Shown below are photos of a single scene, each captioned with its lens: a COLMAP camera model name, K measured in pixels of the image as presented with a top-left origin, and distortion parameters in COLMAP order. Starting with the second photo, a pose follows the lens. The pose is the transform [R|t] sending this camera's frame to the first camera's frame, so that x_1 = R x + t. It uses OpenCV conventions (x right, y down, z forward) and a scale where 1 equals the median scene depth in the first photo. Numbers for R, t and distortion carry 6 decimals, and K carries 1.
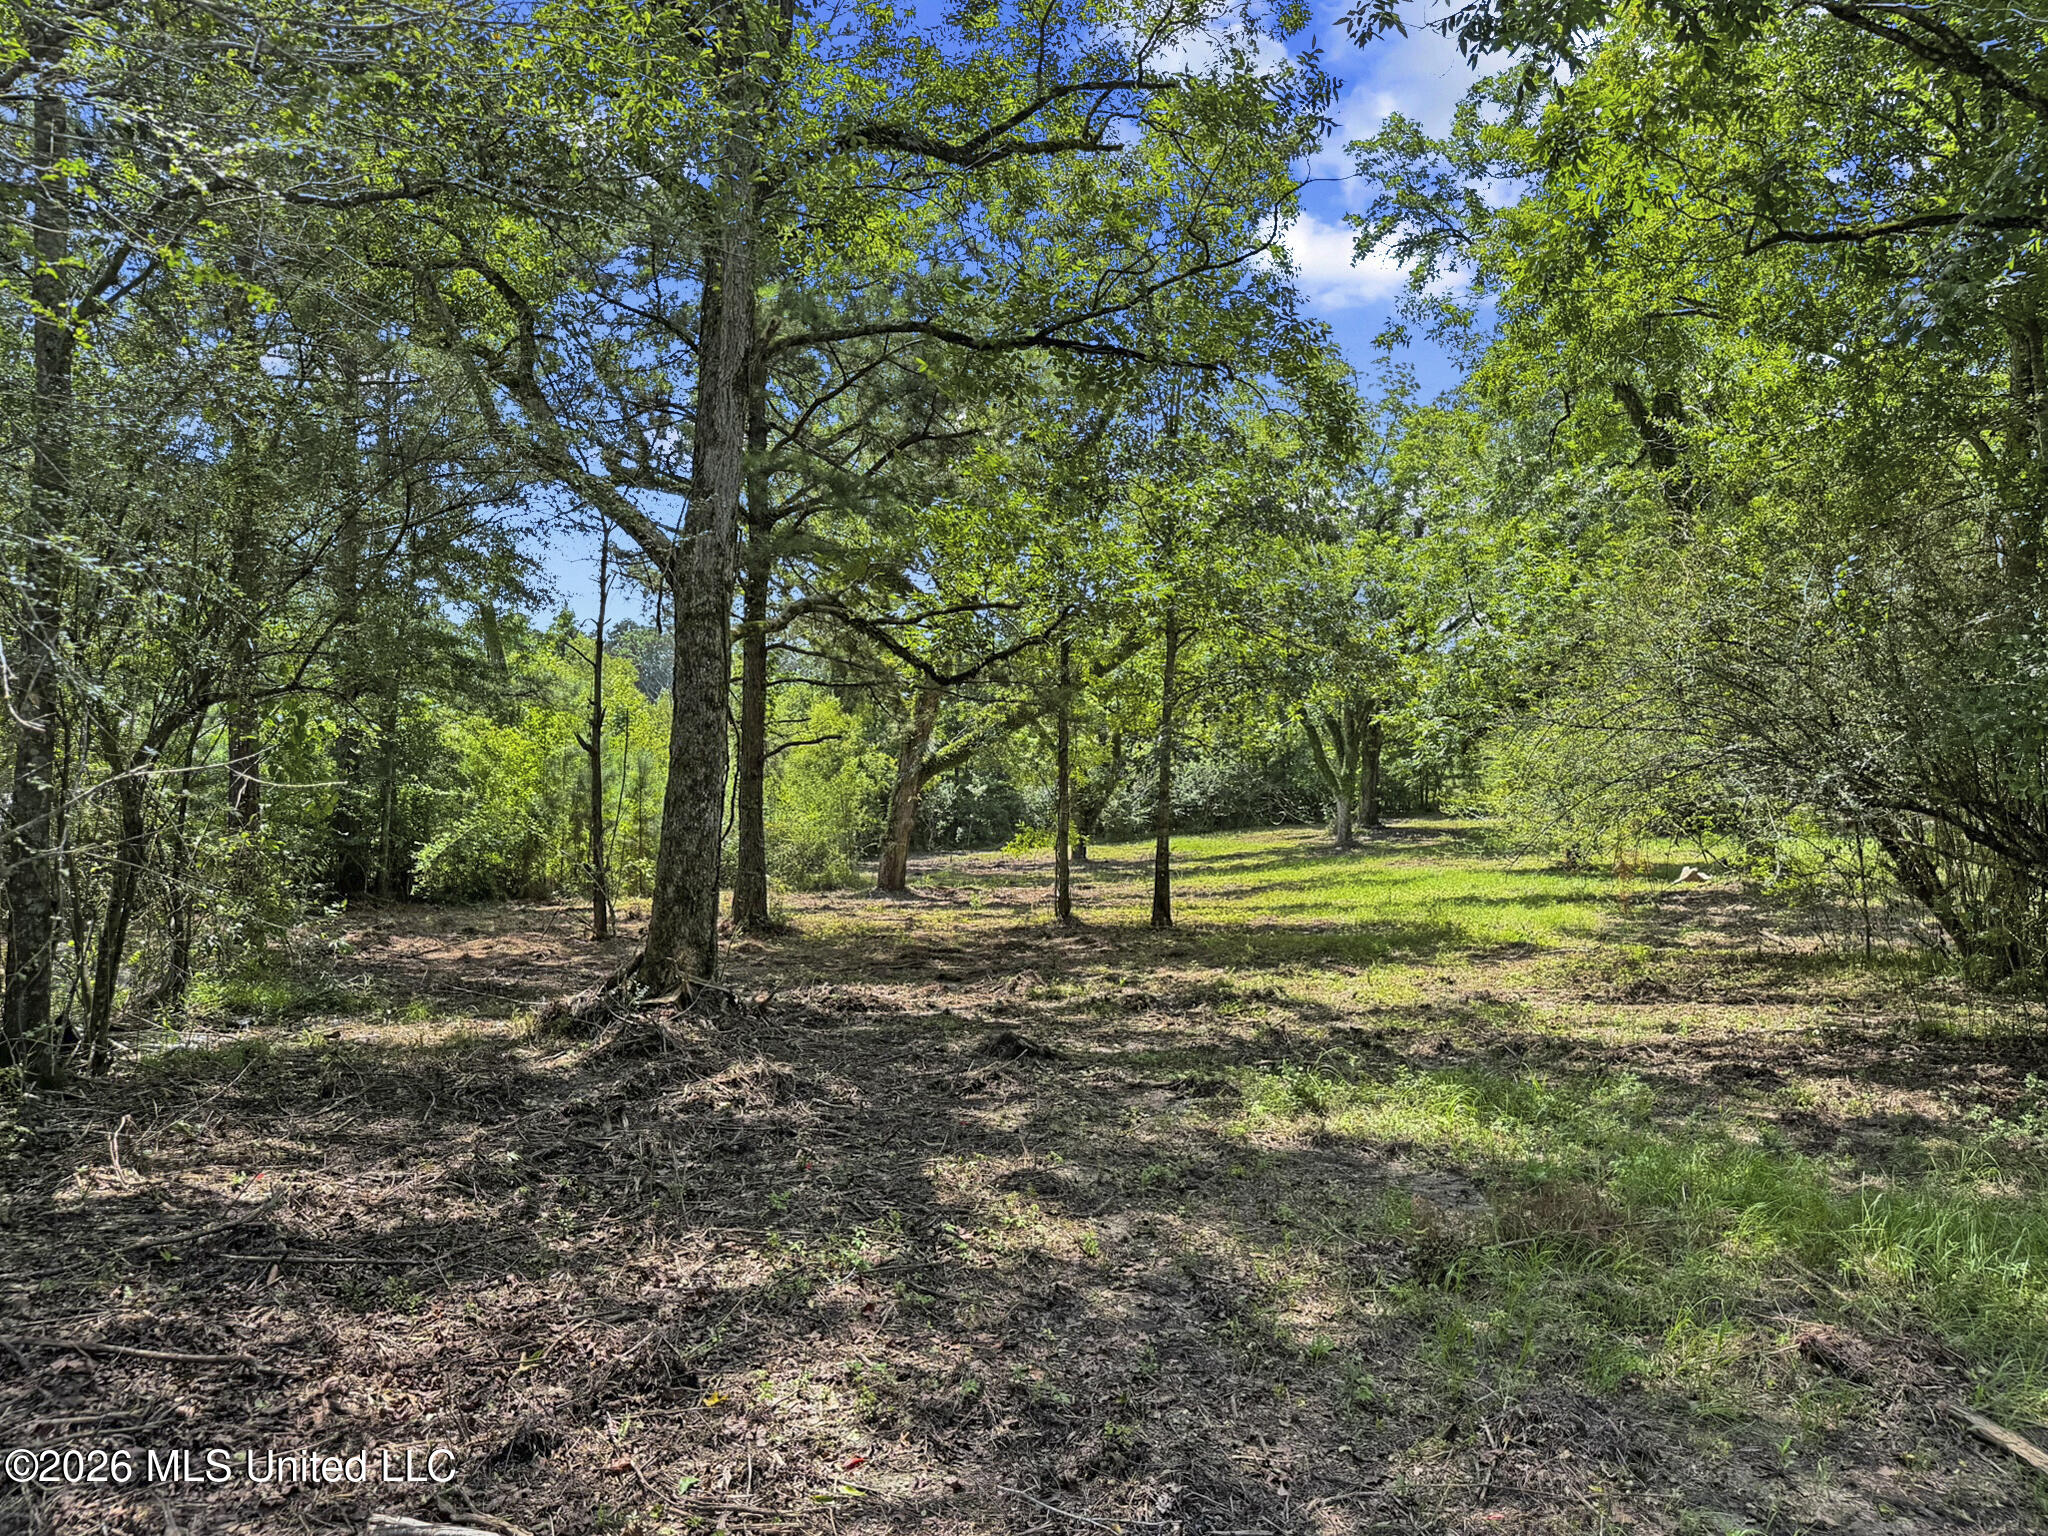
lens RADIAL K [[1475.5, 0, 1023.8], [0, 1475.5, 768.9], [0, 0, 1]] dist [-0.008961, -0.000612]
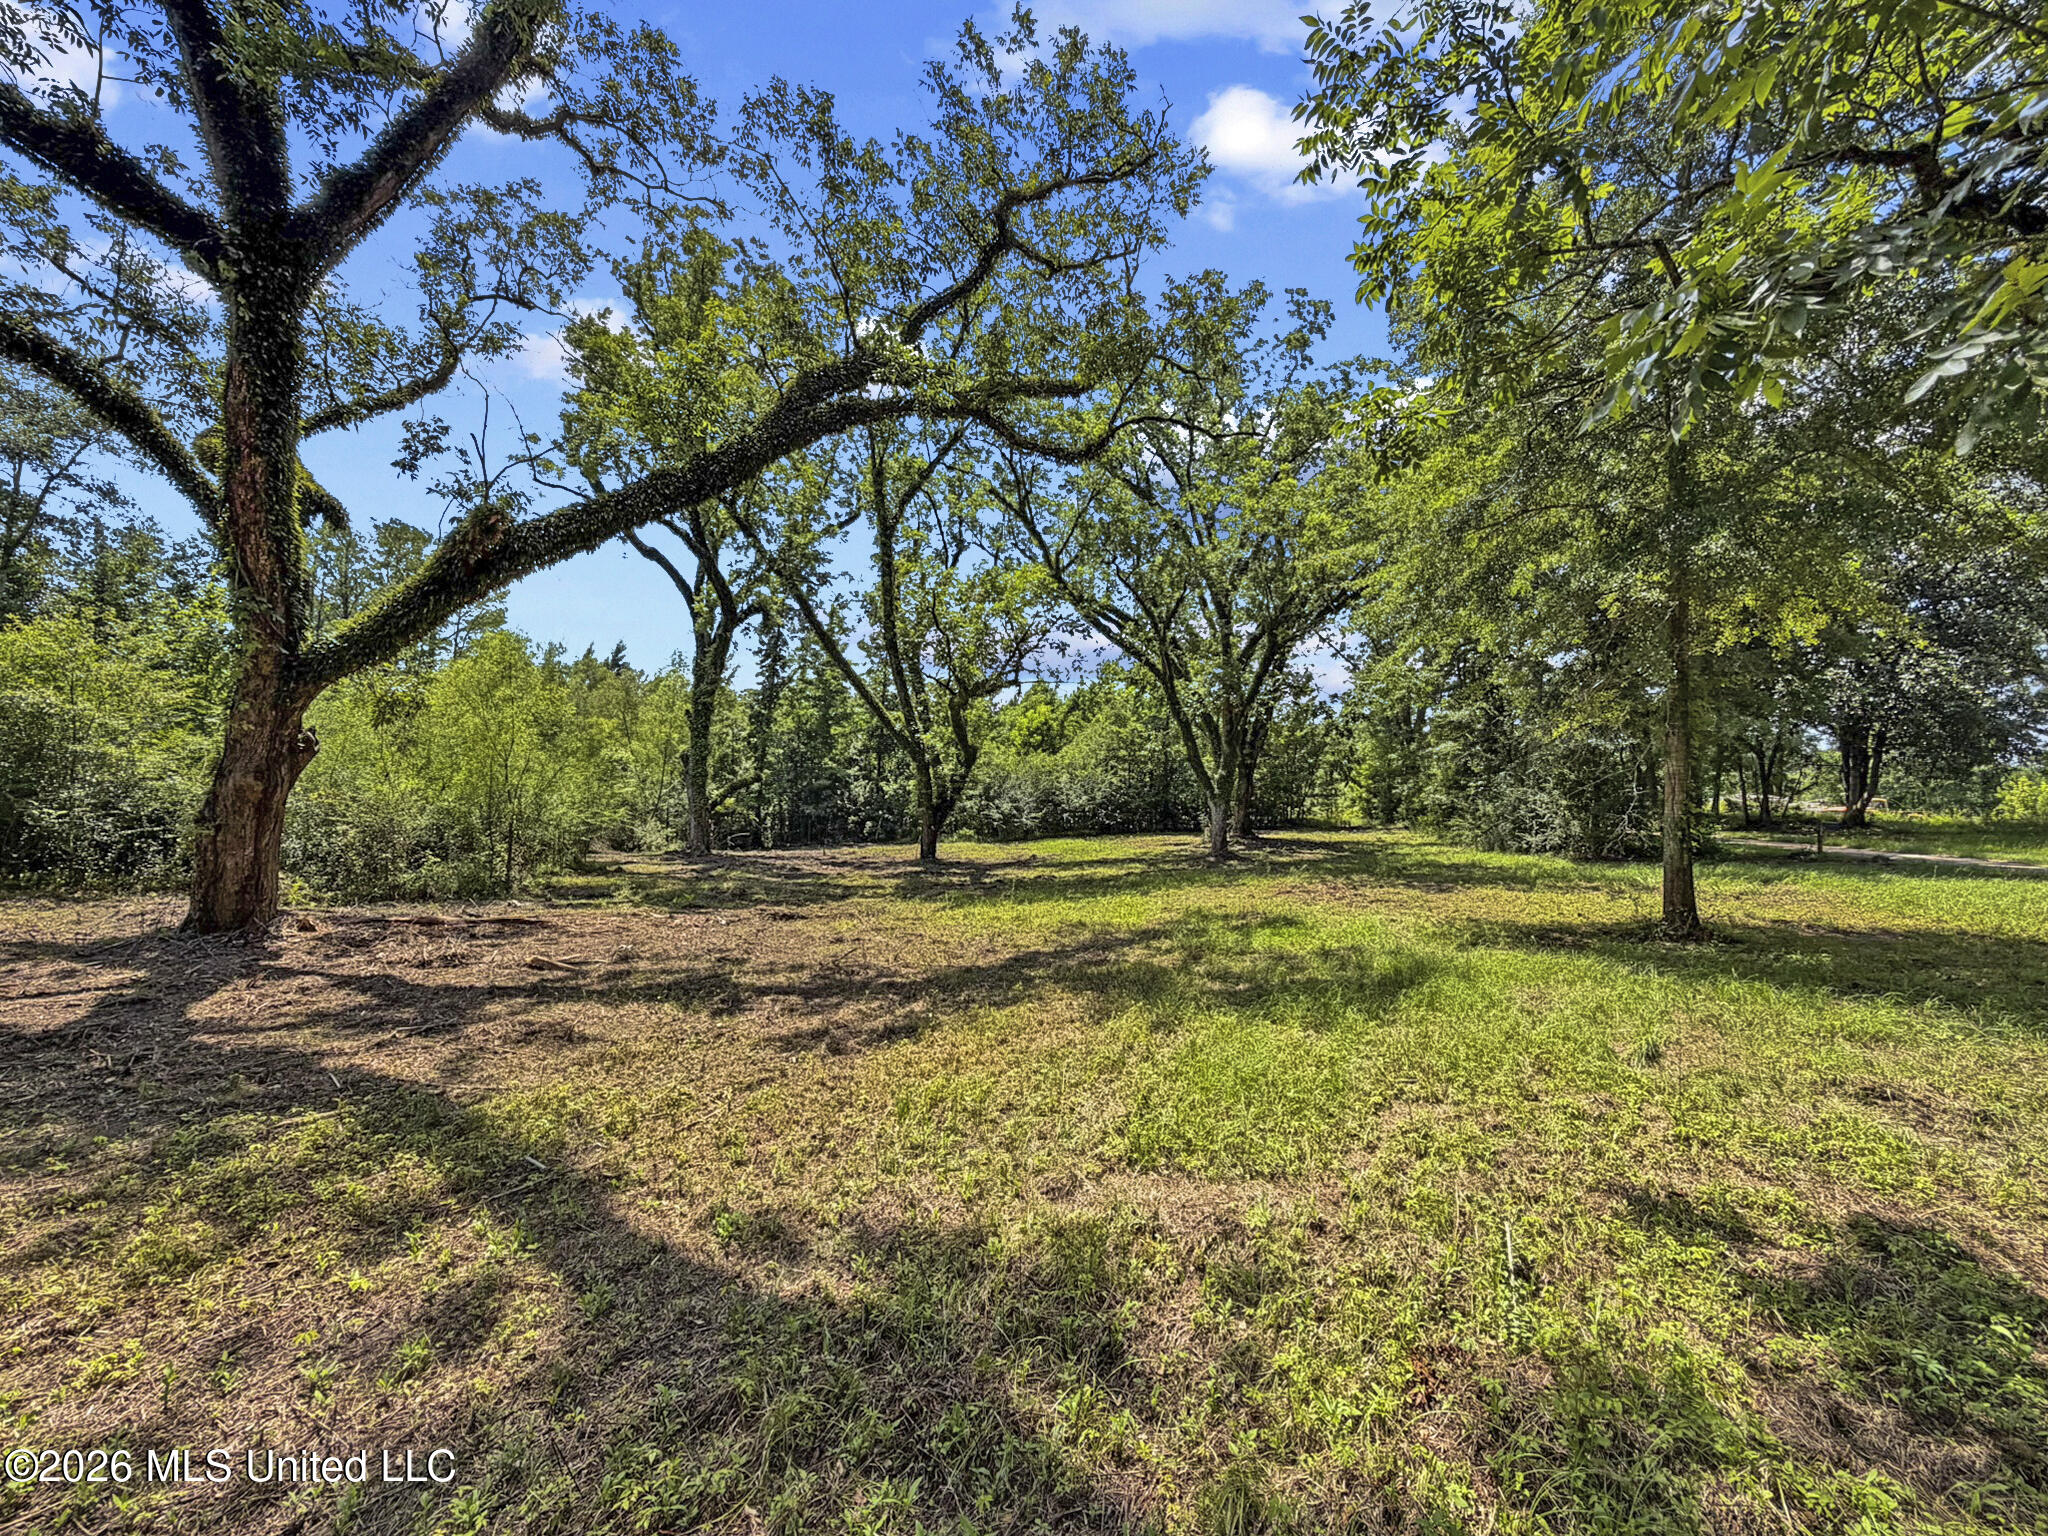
lens RADIAL K [[828.4, 0, 1027.3], [0, 828.4, 773.0], [0, 0, 1]] dist [0.011940, -0.000460]
pose [[0.998963, 0.039628, -0.022405, 0.115981], [-0.040305, 0.998718, -0.030621, 0.023055], [0.021163, 0.031492, 0.999280, 0.515538]]
